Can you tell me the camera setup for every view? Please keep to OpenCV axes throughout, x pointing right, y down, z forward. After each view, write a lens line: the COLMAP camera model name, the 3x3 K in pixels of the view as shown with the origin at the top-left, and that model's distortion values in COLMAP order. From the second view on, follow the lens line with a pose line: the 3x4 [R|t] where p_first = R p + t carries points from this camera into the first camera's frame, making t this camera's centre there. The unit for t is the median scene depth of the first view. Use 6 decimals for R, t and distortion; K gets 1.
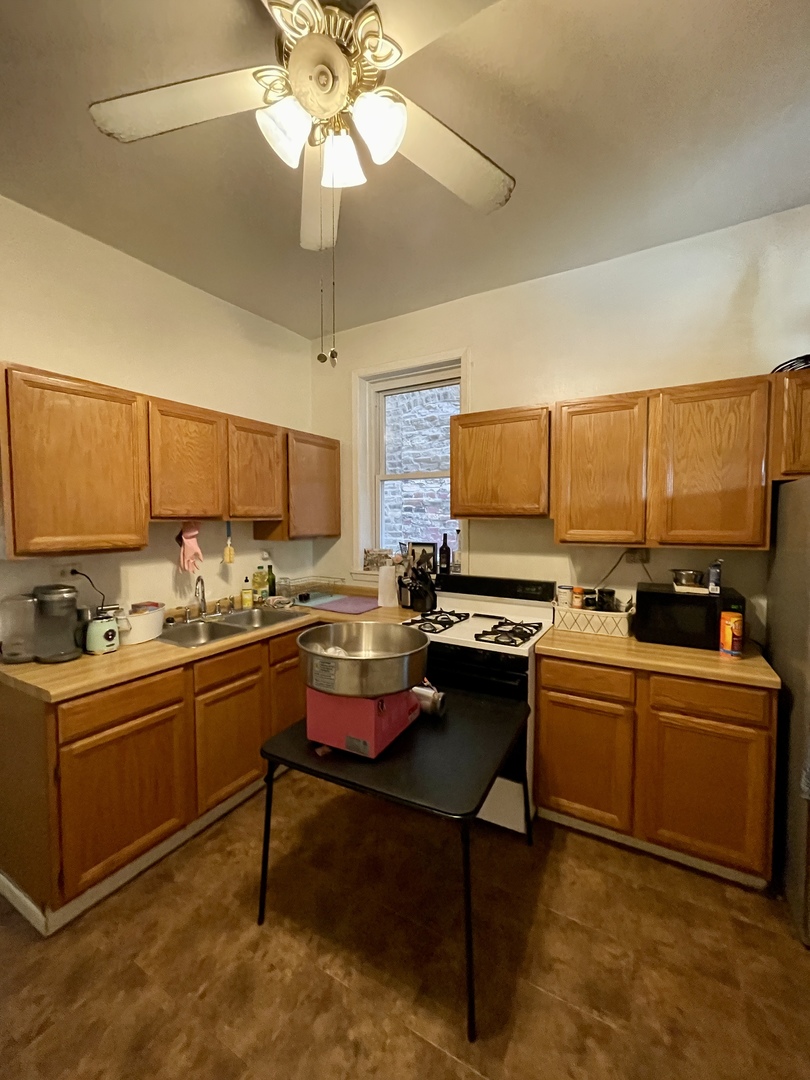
lens RADIAL K [[435.3, 0, 407.0], [0, 435.3, 535.0], [0, 0, 1]] dist [-0.005723, 0.000511]
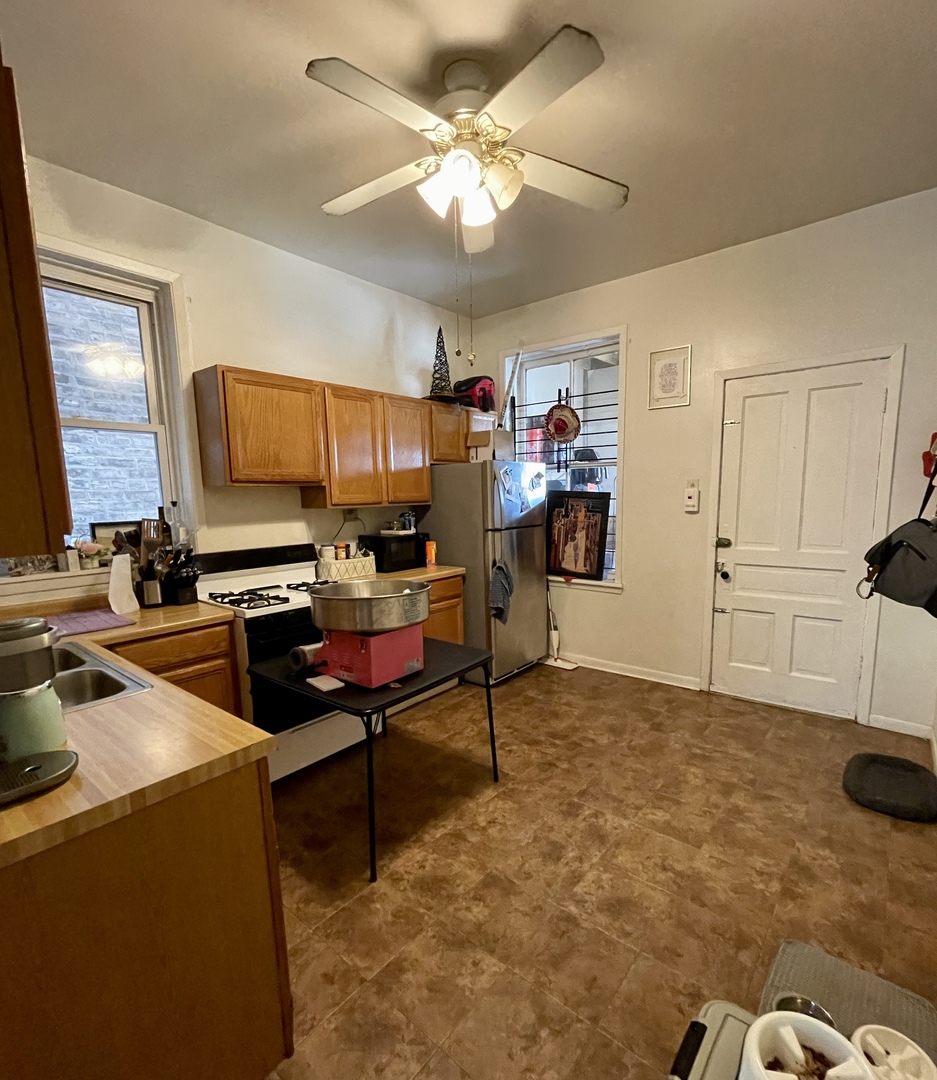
lens RADIAL K [[523.8, 0, 488.1], [0, 523.8, 568.6], [0, 0, 1]] dist [-0.023056, 0.000228]
pose [[0.152329, -0.143274, 0.977890, -1.183589], [0.055958, 0.989100, 0.136200, 0.018978], [-0.986744, 0.033973, 0.158686, 0.443769]]
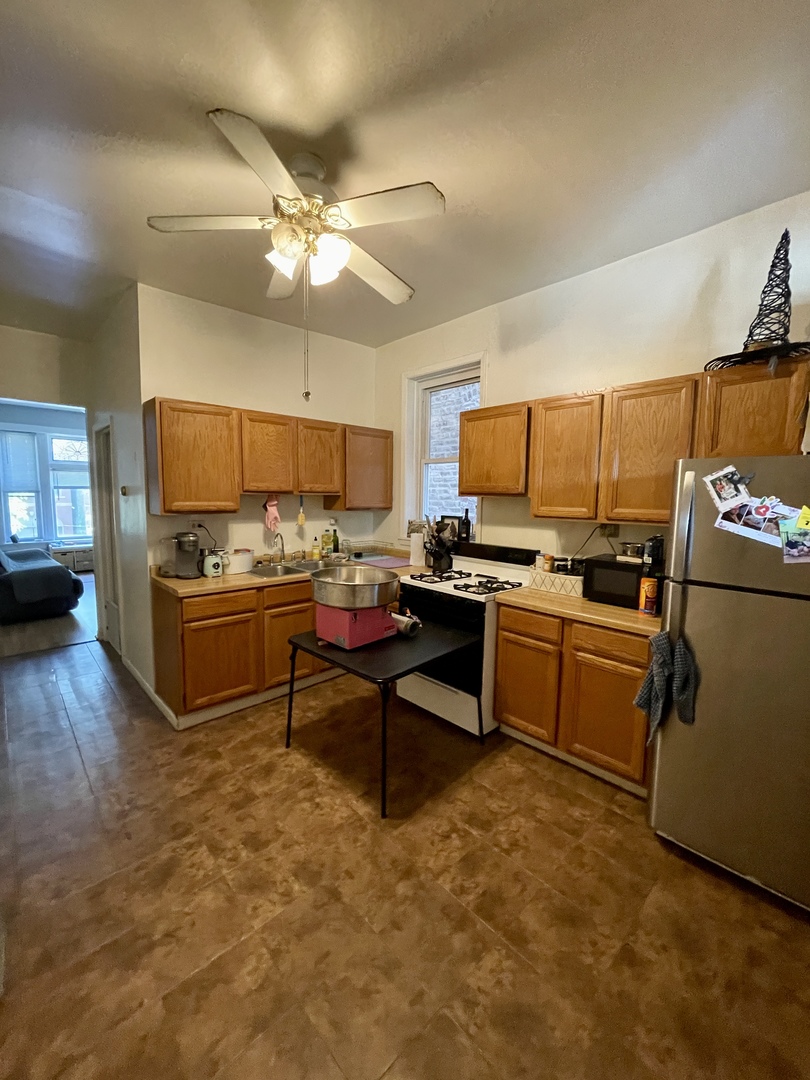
lens RADIAL K [[435.3, 0, 403.9], [0, 435.3, 536.2], [0, 0, 1]] dist [-0.005723, 0.000511]
pose [[0.957679, 0.044361, -0.284401, 0.421882], [-0.029442, 0.997967, 0.056522, 0.015228], [0.286330, -0.045757, 0.957038, -0.319357]]
